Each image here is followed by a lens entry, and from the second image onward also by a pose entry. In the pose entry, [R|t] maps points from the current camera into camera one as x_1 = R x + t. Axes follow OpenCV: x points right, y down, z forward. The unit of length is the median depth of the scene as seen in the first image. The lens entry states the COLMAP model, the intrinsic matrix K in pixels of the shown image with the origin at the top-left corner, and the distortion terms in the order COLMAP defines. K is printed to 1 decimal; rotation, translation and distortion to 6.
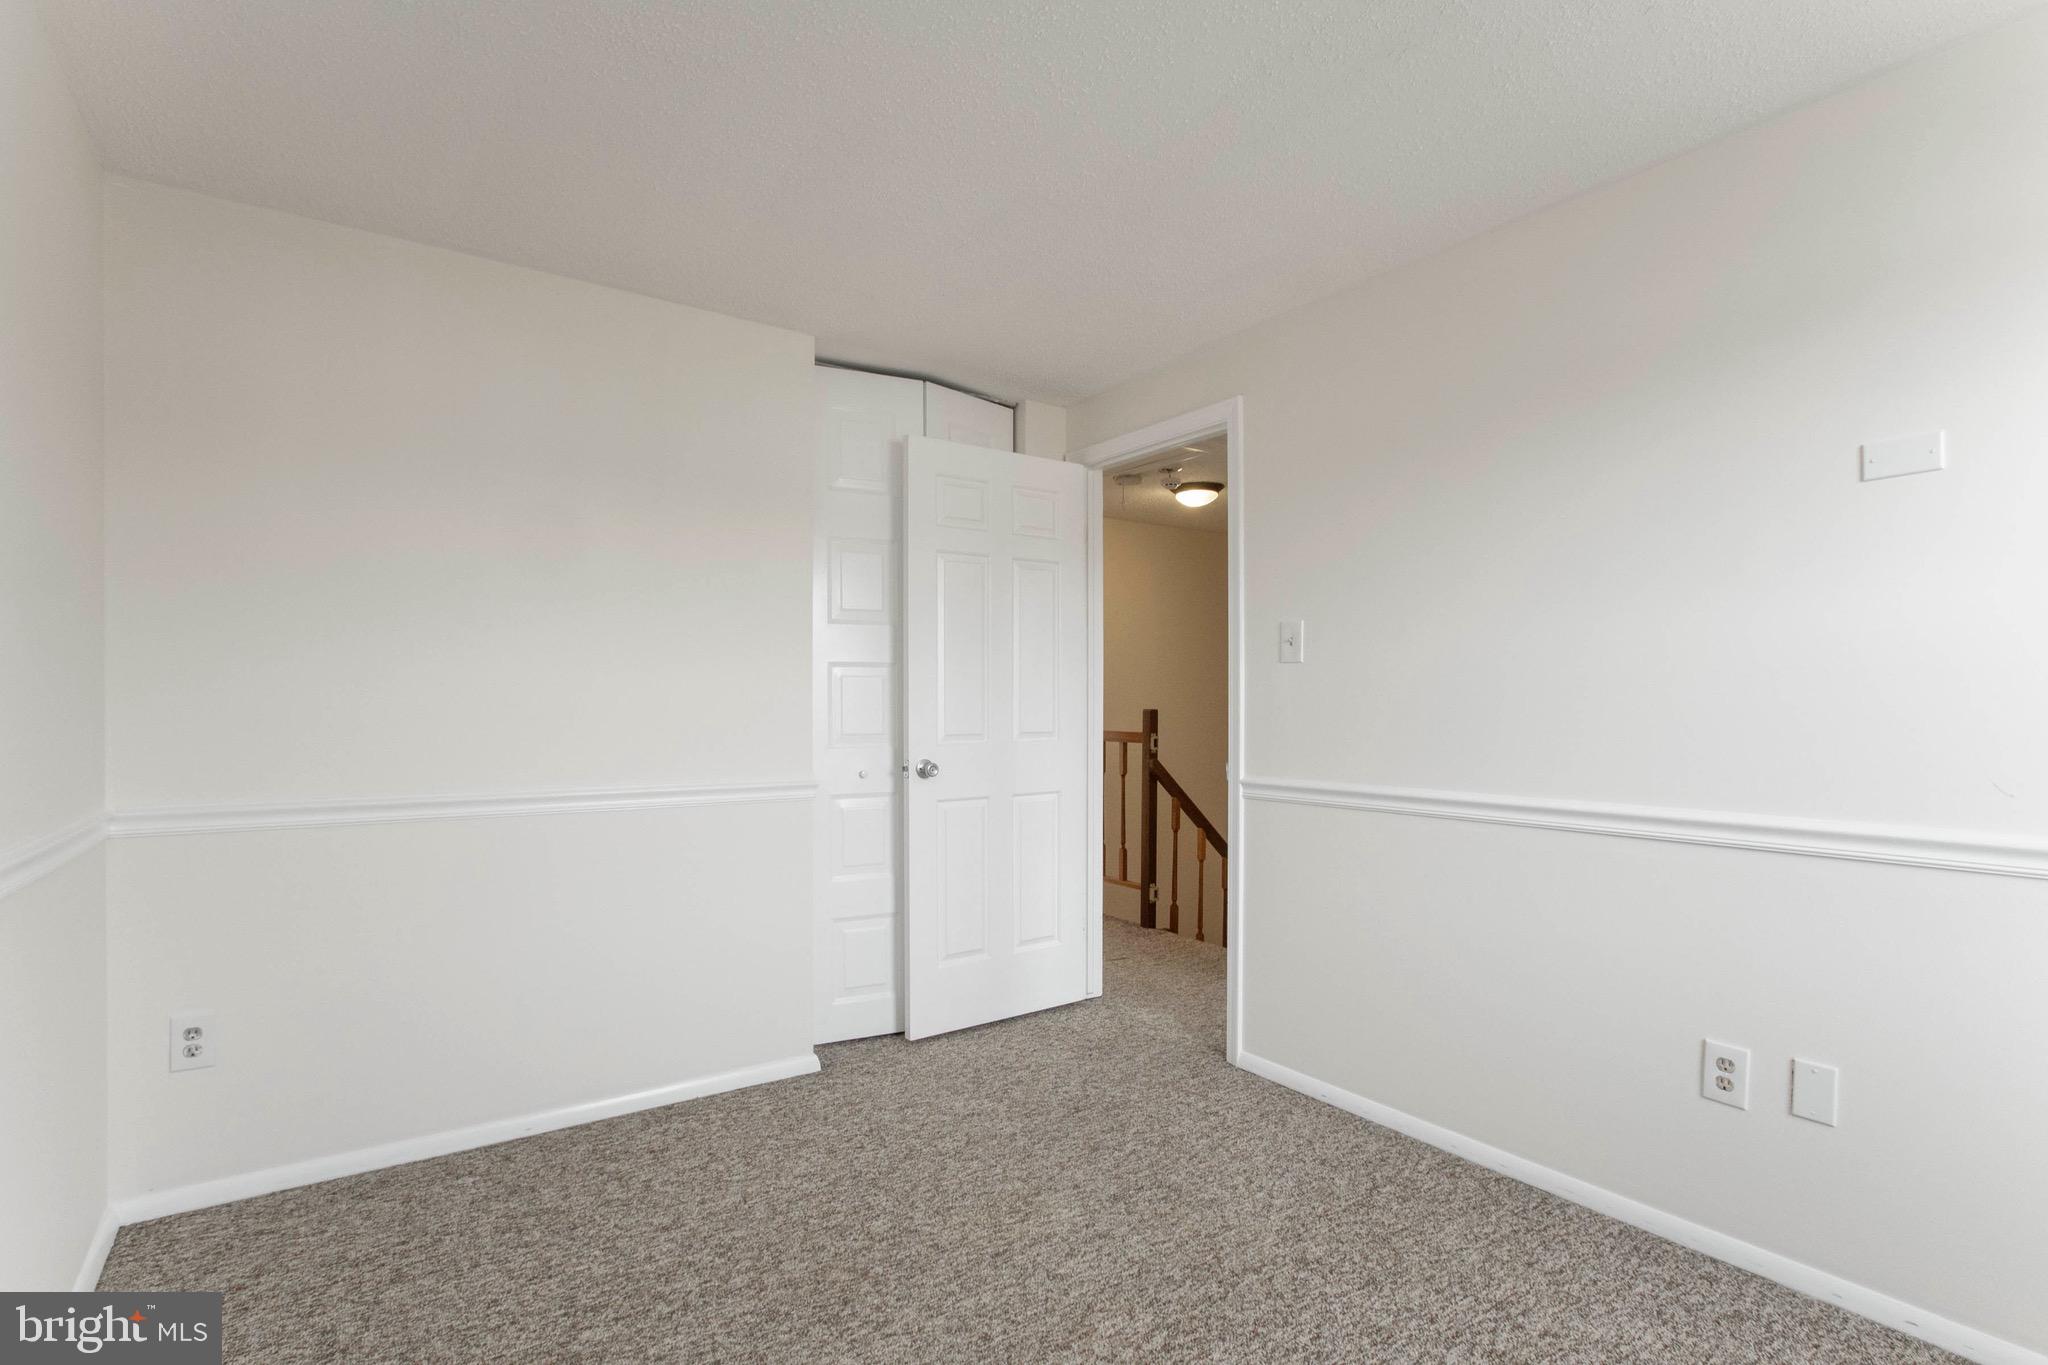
lens RADIAL K [[964.0, 0, 1024.0], [0, 964.0, 682.5], [0, 0, 1]] dist [-0.002607, -0.001055]
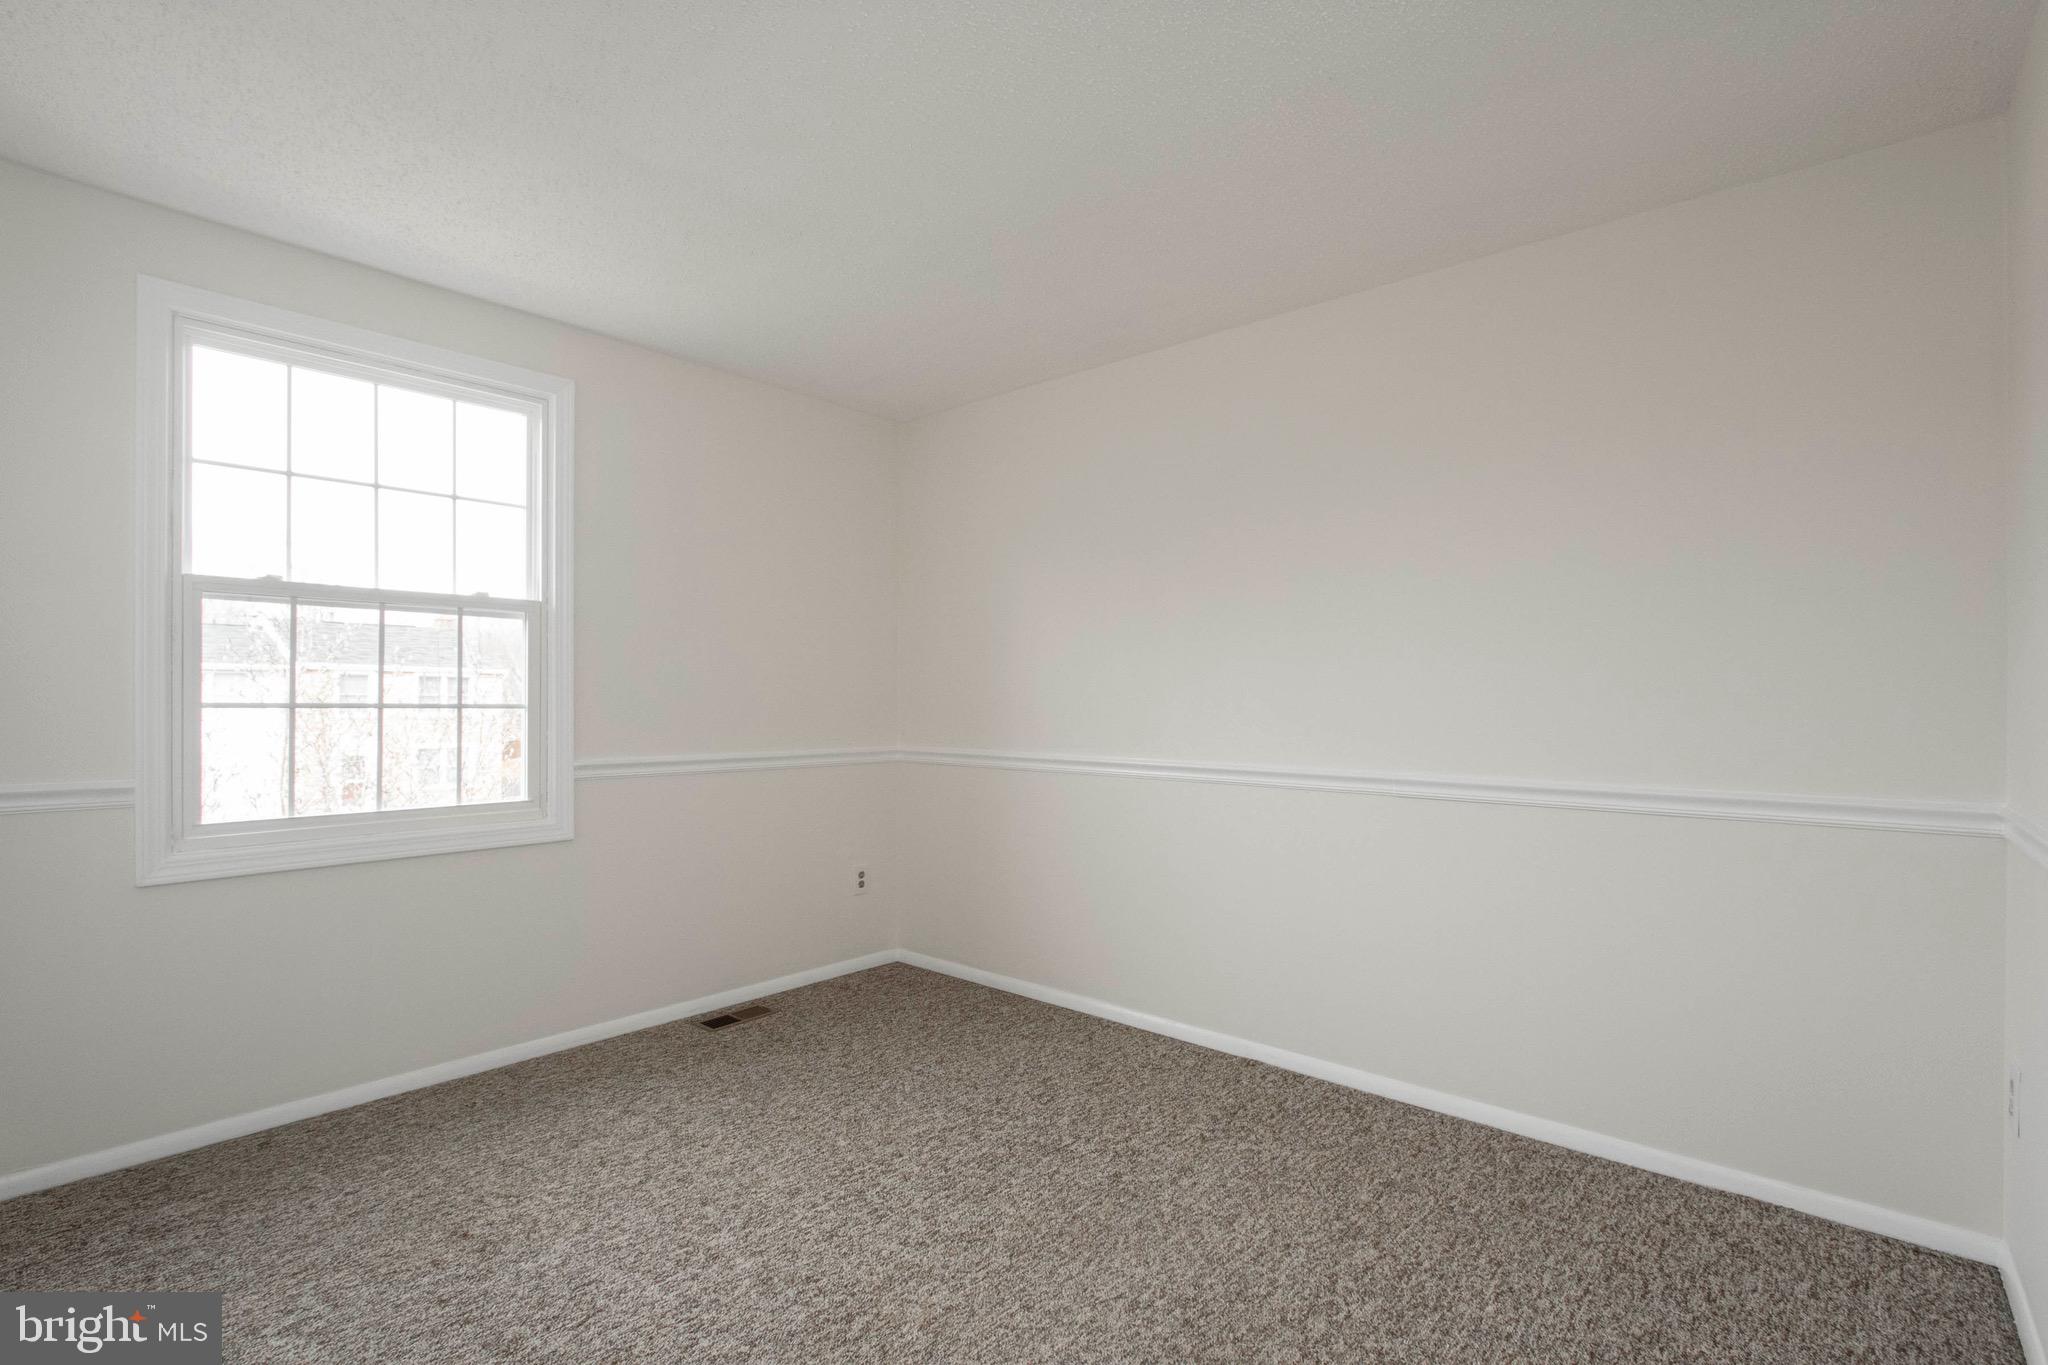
lens RADIAL K [[964.0, 0, 1024.0], [0, 964.0, 682.5], [0, 0, 1]] dist [-0.002607, -0.001055]
pose [[-0.971482, -0.009041, -0.236941, 0.202975], [-0.001280, 0.999458, -0.032890, 0.050136], [0.237110, -0.031649, -0.970967, 1.928742]]
